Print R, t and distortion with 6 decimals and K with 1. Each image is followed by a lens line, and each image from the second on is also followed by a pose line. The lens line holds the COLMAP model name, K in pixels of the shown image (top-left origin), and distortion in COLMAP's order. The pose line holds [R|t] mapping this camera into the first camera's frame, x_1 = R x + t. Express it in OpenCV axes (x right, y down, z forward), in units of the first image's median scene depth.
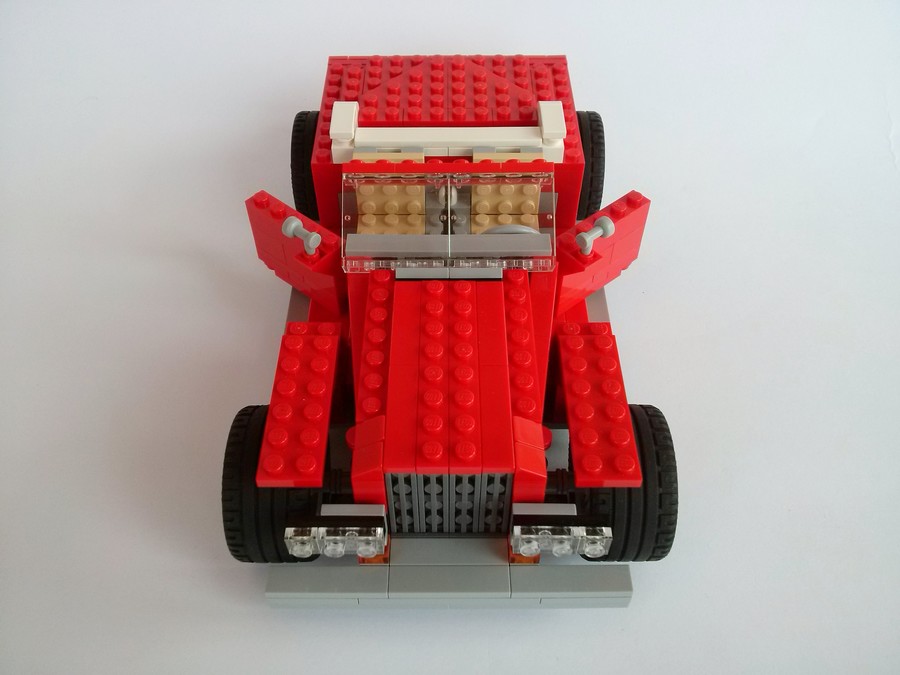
lens RADIAL K [[813.4, 0, 450.0], [0, 813.4, 337.5], [0, 0, 1]] dist [-0.009523, -0.002587]
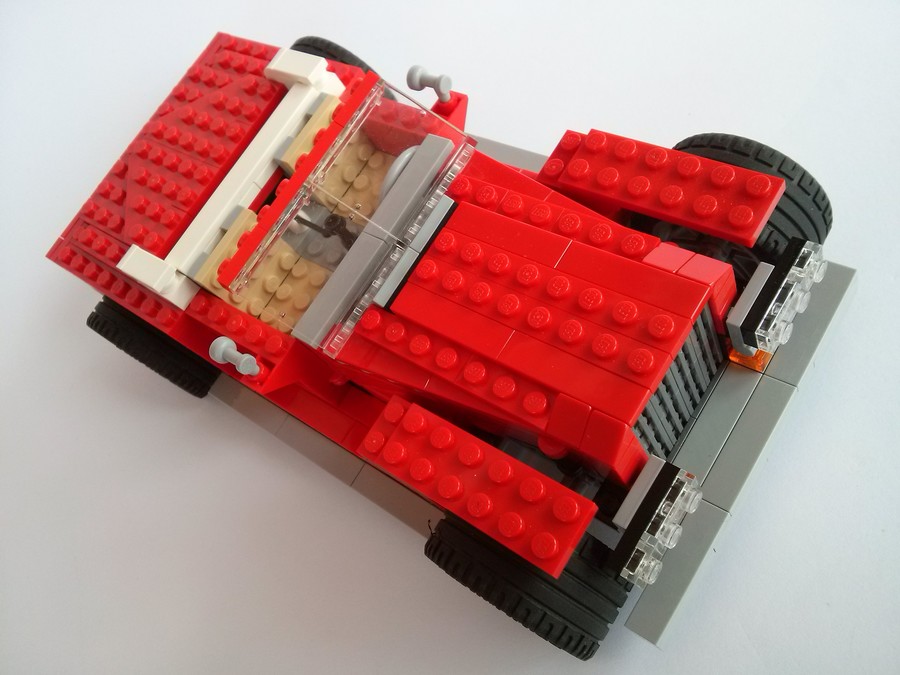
lens RADIAL K [[800.7, 0, 450.0], [0, 800.7, 337.5], [0, 0, 1]] dist [-0.016337, -0.011423]
pose [[0.538300, -0.824050, 0.176563, -0.165451], [0.818525, 0.561096, 0.123240, -0.084678], [-0.200625, 0.078181, 0.976544, 0.189708]]
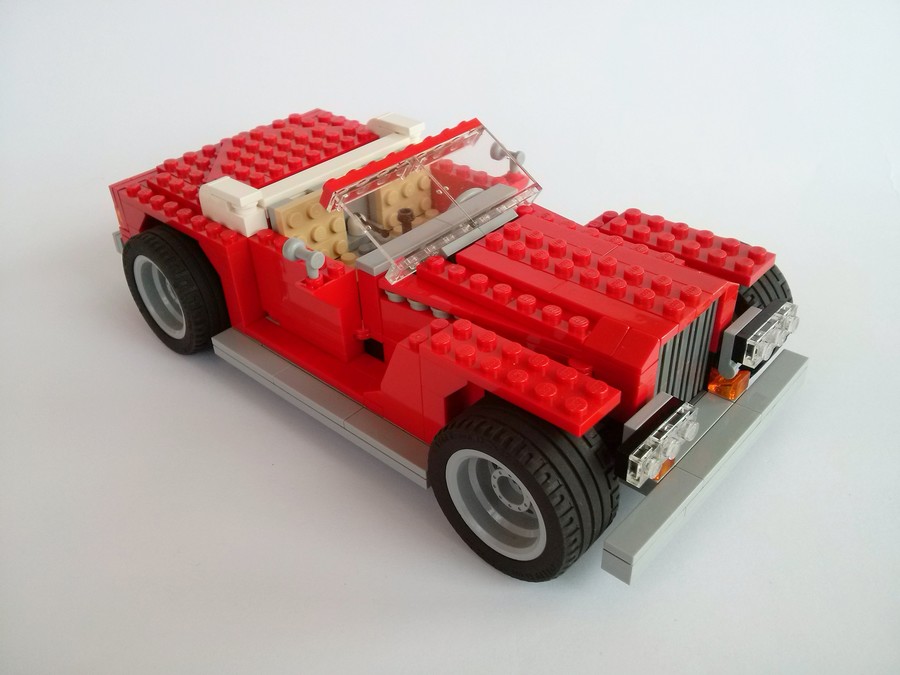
lens RADIAL K [[813.4, 0, 450.0], [0, 813.4, 337.5], [0, 0, 1]] dist [-0.009523, -0.002587]
pose [[0.682640, -0.454557, 0.572172, -0.551742], [0.576292, 0.816310, -0.039045, 0.035117], [-0.449321, 0.356392, 0.819204, 0.220412]]
